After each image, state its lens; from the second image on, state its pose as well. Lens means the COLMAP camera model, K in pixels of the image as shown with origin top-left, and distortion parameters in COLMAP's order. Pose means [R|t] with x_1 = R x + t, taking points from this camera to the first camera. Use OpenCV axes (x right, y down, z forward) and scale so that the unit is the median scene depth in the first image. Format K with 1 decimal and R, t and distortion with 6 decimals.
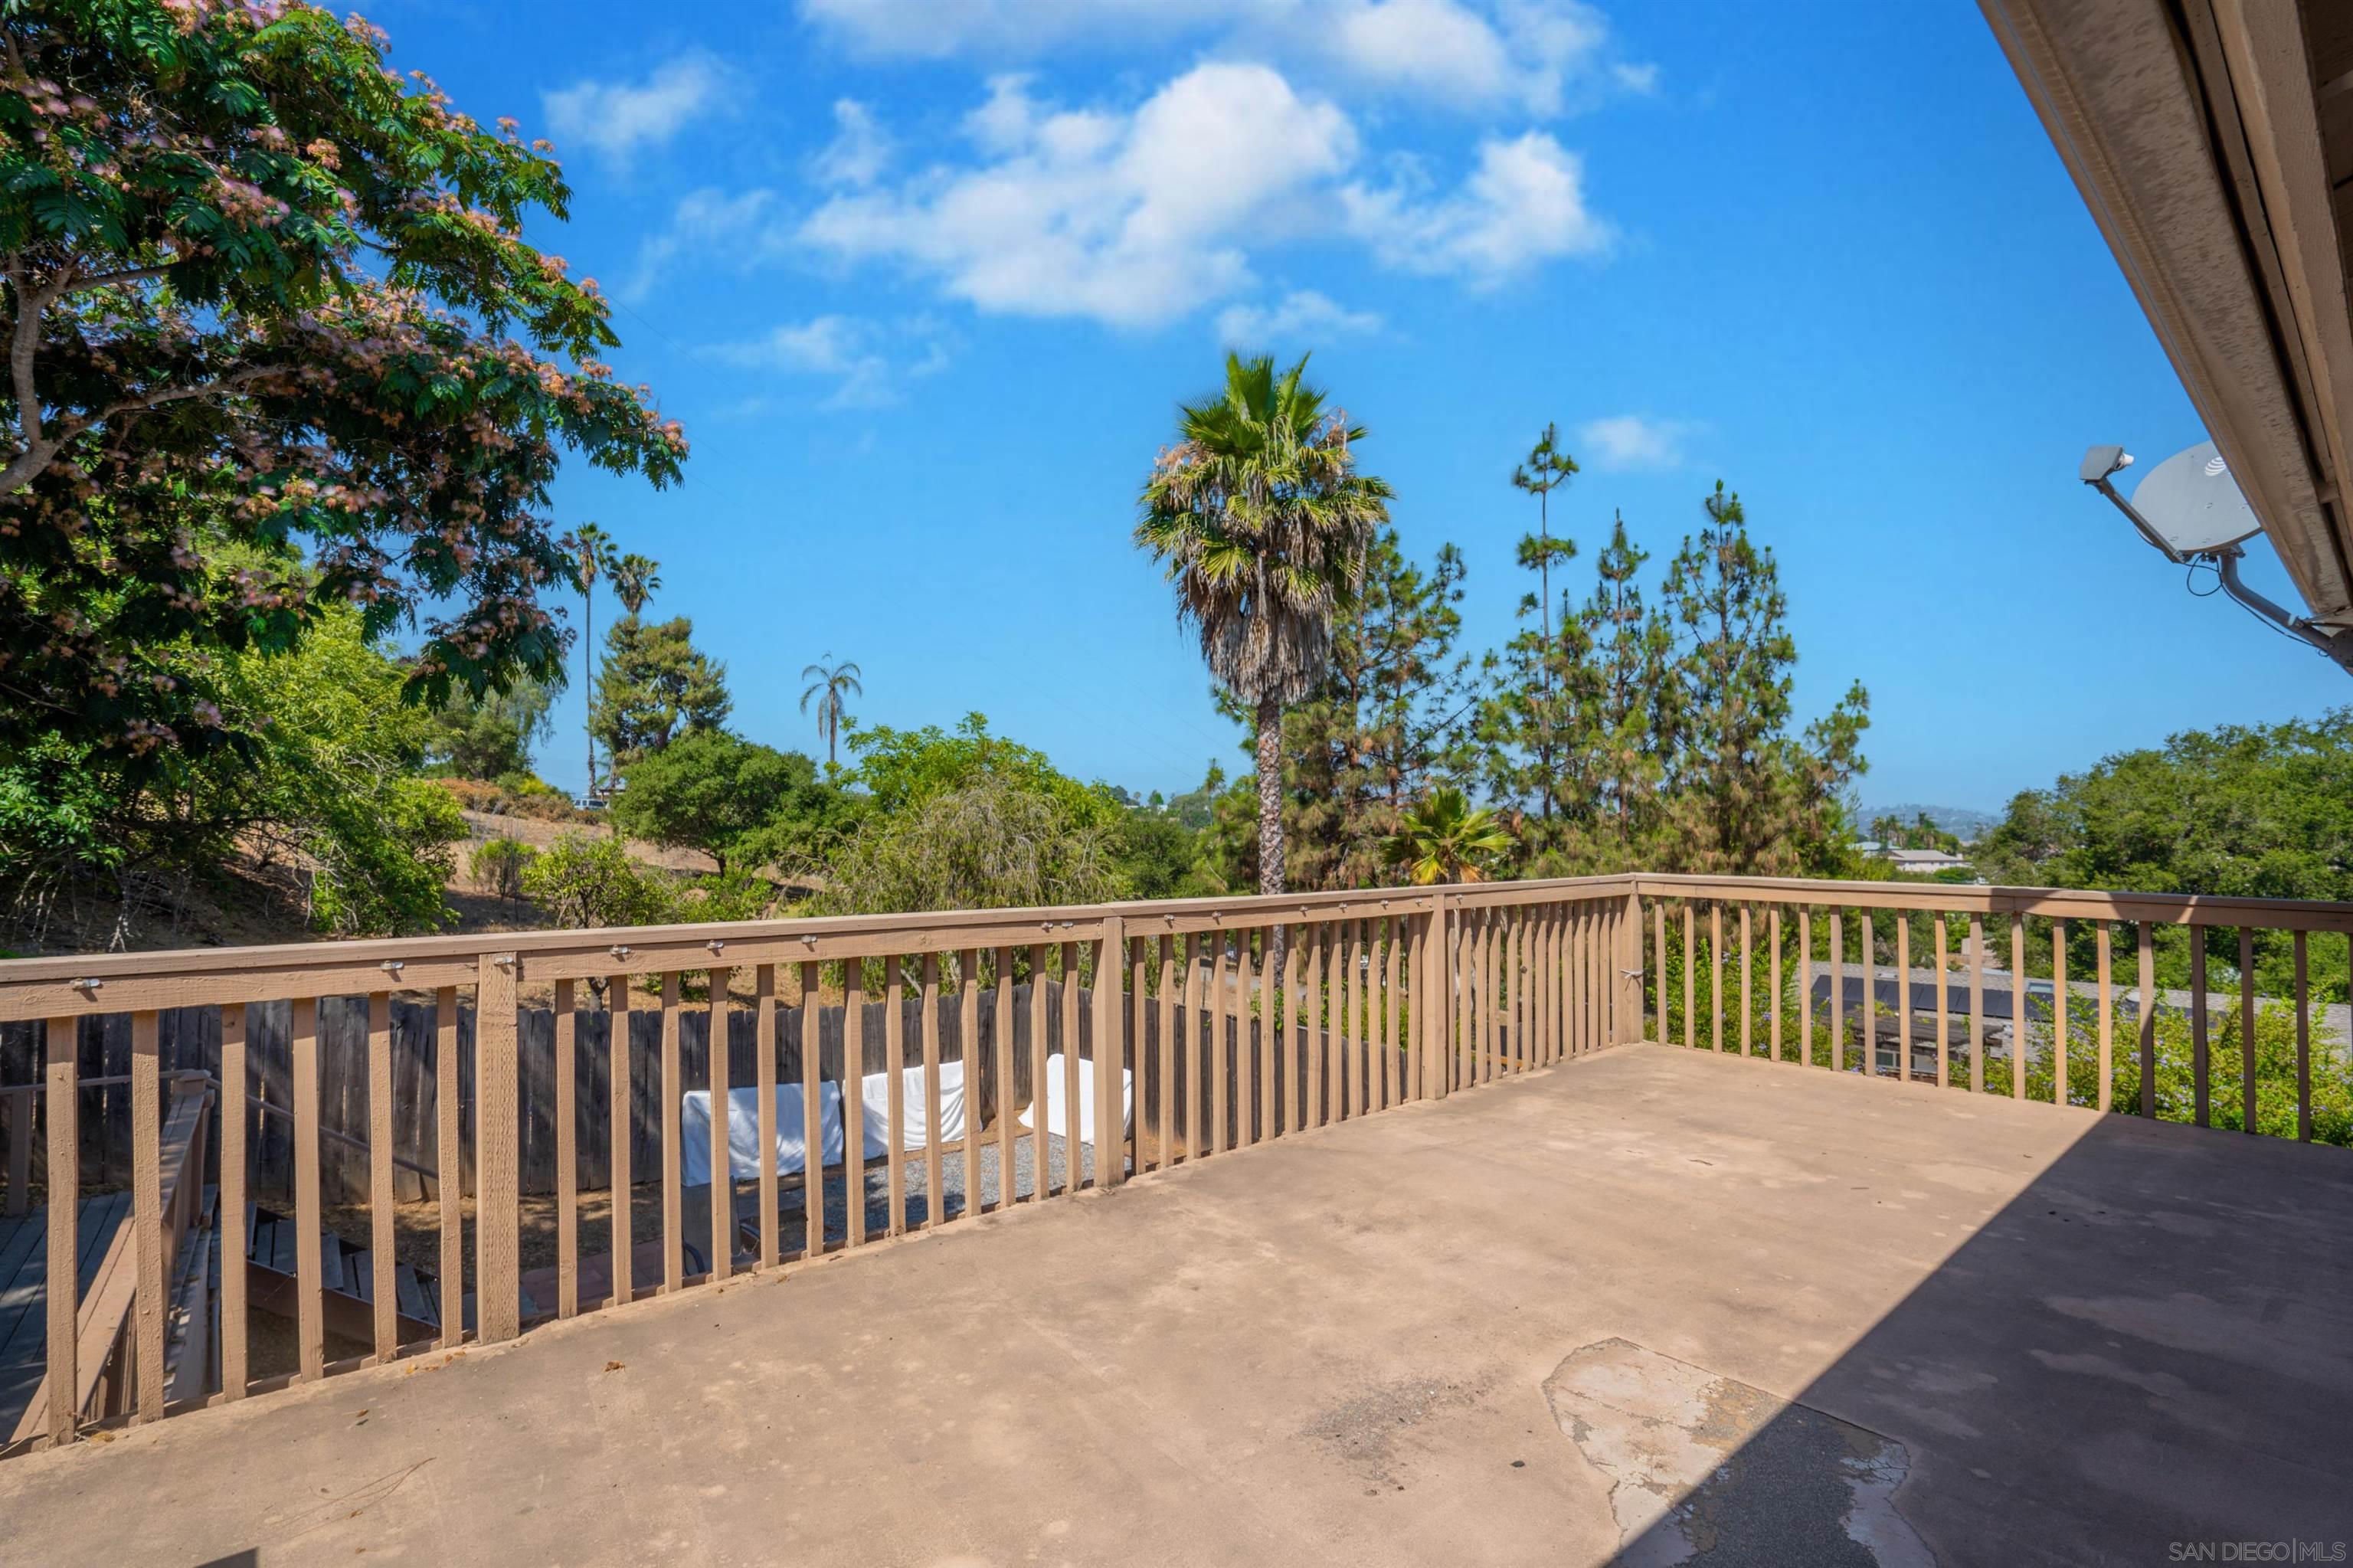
lens RADIAL K [[1087.3, 0, 1168.6], [0, 1087.3, 798.8], [0, 0, 1]] dist [-0.064059, 0.025889]
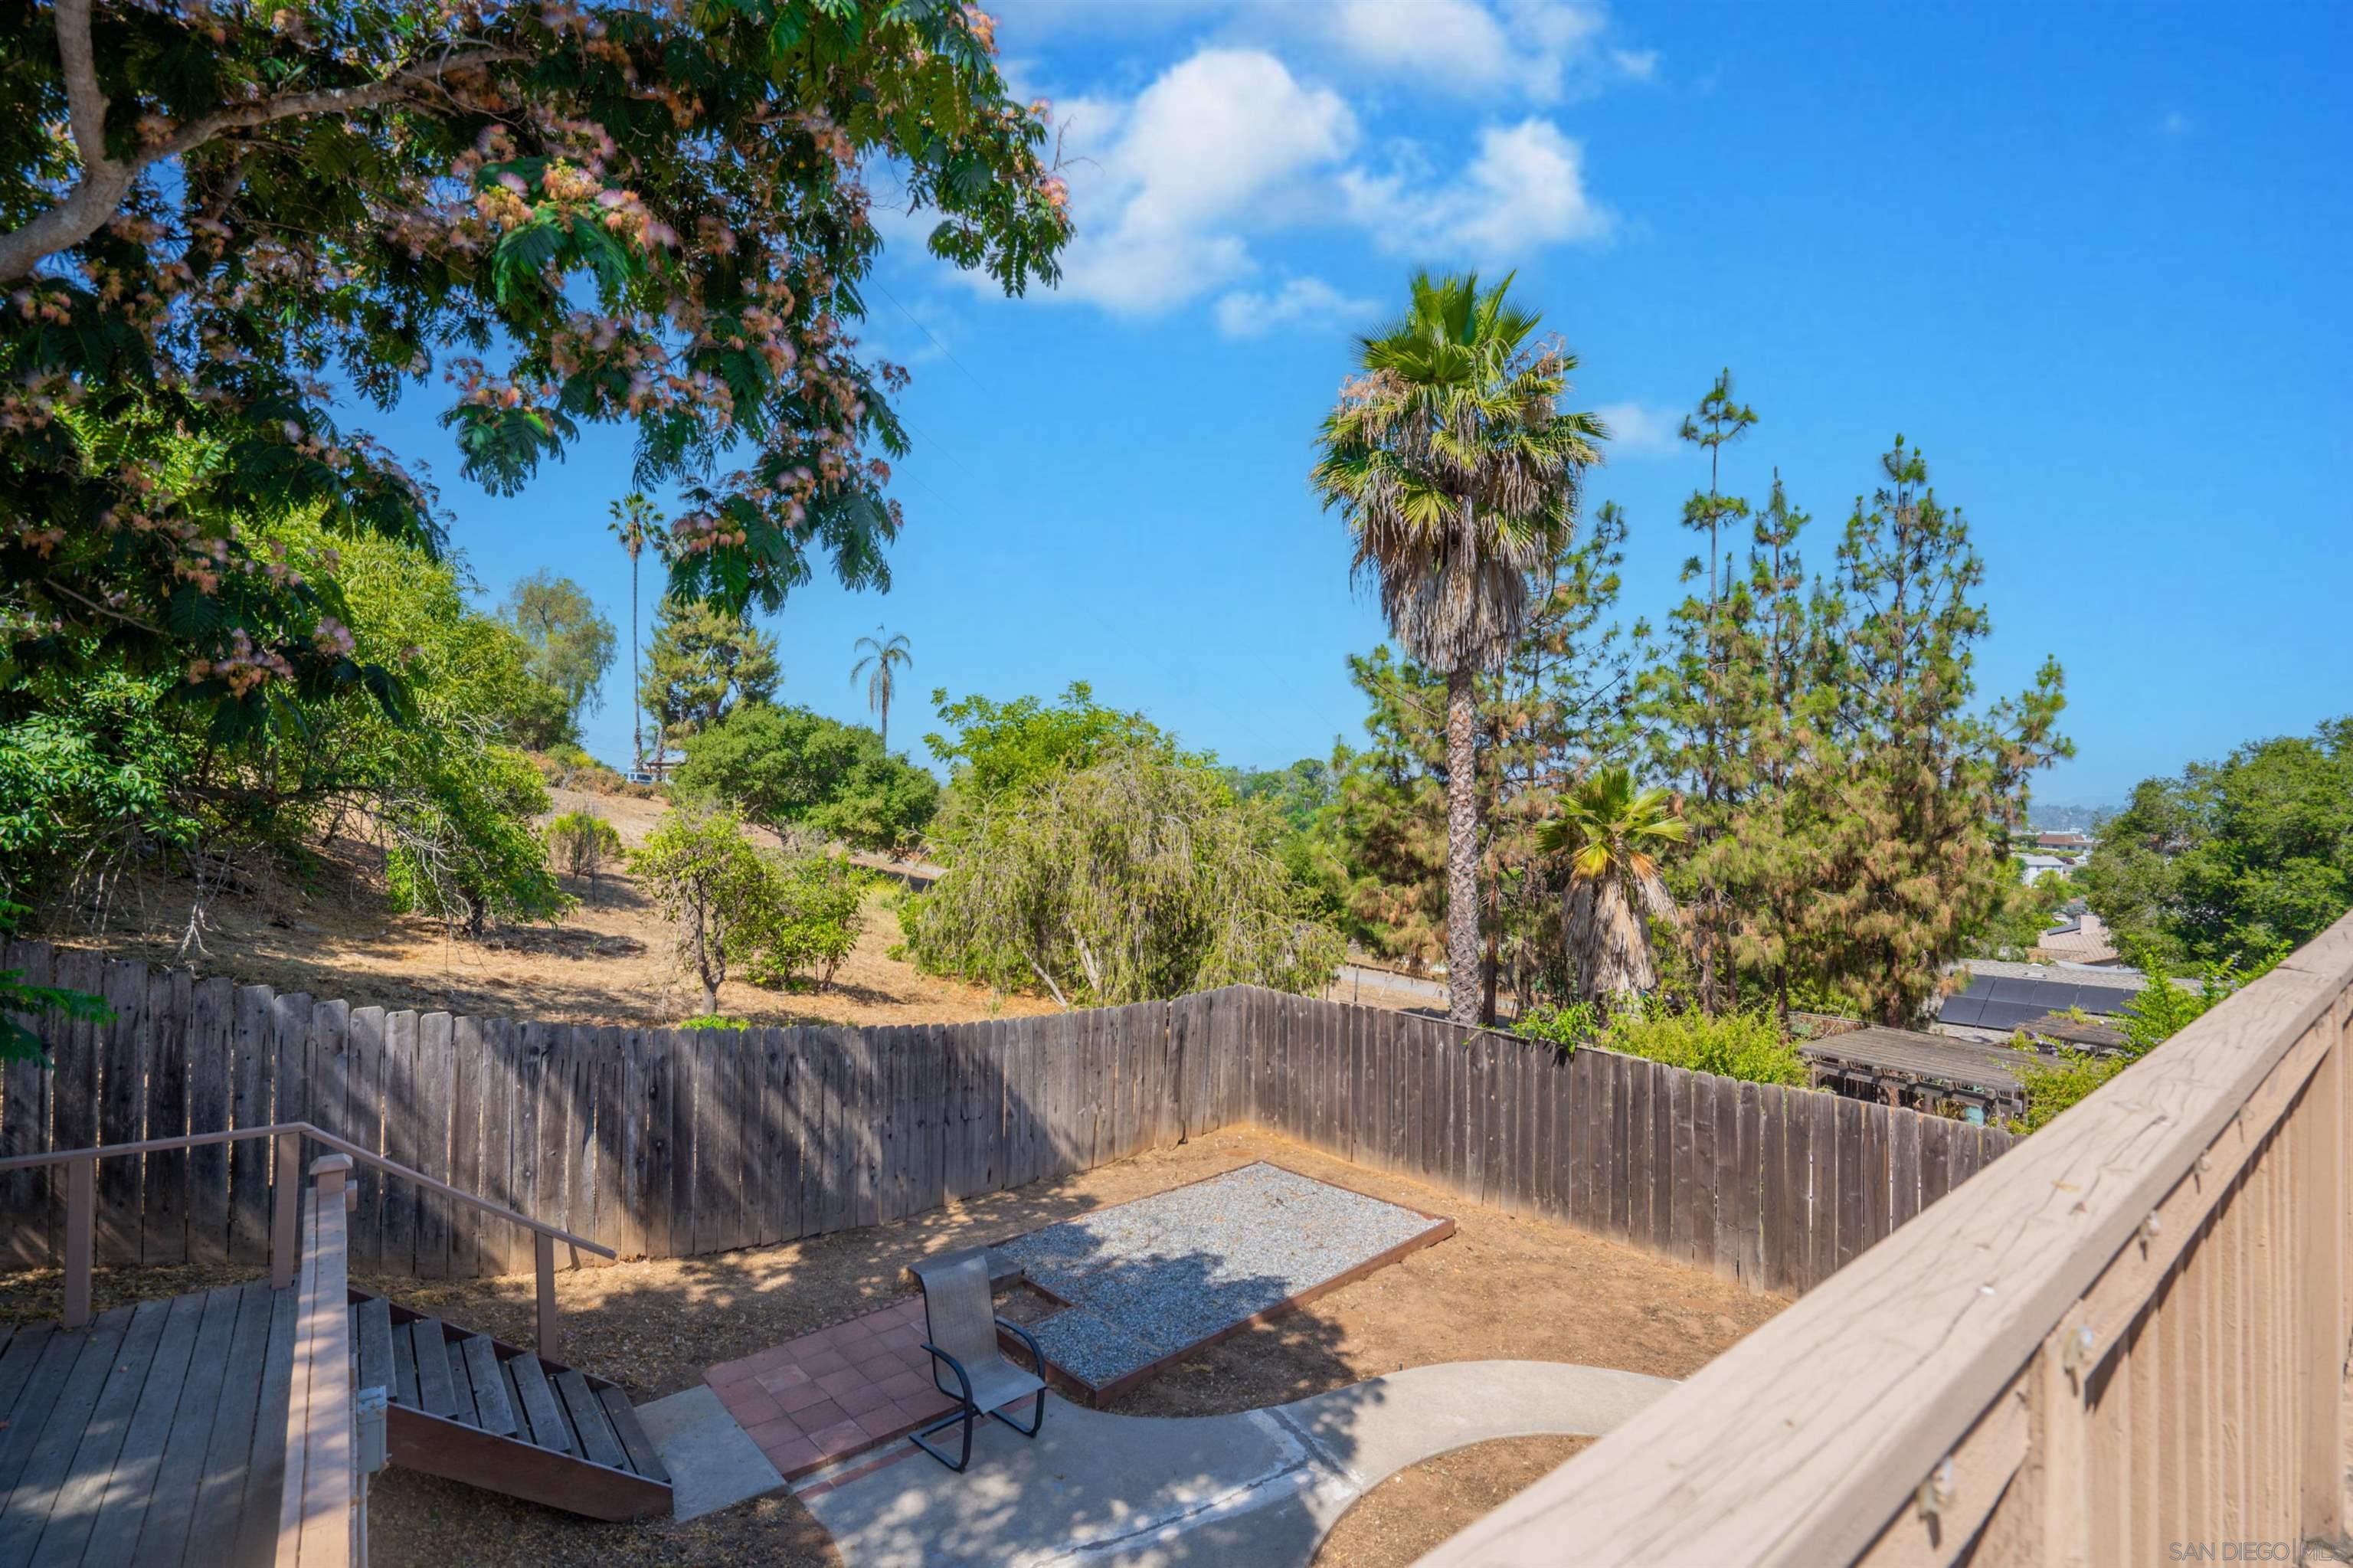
lens RADIAL K [[1091.2, 0, 1173.2], [0, 1091.2, 787.3], [0, 0, 1]] dist [-0.065970, 0.025378]
pose [[0.999618, 0.010747, -0.025467, -0.080255], [-0.010534, 0.999909, 0.008447, 0.001923], [0.025556, -0.008175, 0.999640, 0.074180]]
